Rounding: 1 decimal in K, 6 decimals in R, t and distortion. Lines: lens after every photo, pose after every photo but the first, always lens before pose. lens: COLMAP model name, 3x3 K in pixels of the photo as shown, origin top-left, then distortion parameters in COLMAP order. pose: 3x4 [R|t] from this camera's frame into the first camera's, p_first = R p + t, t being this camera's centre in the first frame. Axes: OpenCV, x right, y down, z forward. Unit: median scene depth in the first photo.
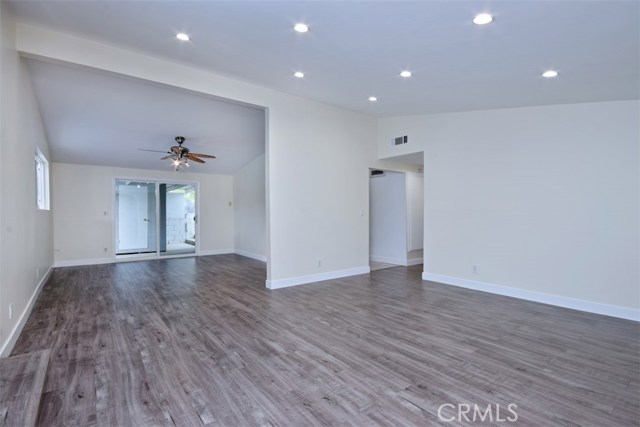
lens RADIAL K [[300.0, 0, 320.0], [0, 300.0, 213.5], [0, 0, 1]] dist [0.000796, -0.001590]
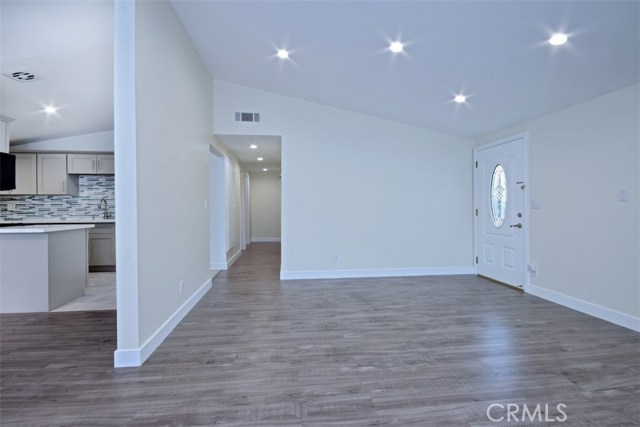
lens RADIAL K [[295.8, 0, 320.0], [0, 295.8, 213.5], [0, 0, 1]] dist [0.018928, -0.017238]
pose [[0.523526, -0.019199, 0.851793, -0.497339], [0.005987, 0.999804, 0.018856, 0.007712], [-0.851989, -0.004772, 0.523539, 0.630195]]
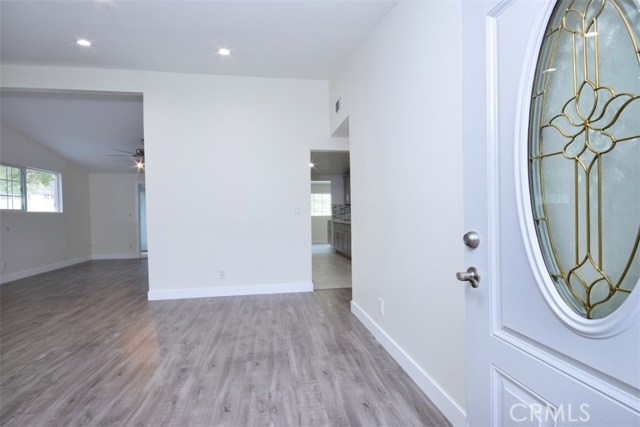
lens RADIAL K [[303.3, 0, 327.7], [0, 303.3, 208.2], [0, 0, 1]] dist [0.003171, -0.008343]
pose [[0.893547, -0.016172, -0.448678, 0.864950], [0.009061, 0.999797, -0.017992, 0.004244], [0.448878, 0.012012, 0.893513, 0.536703]]
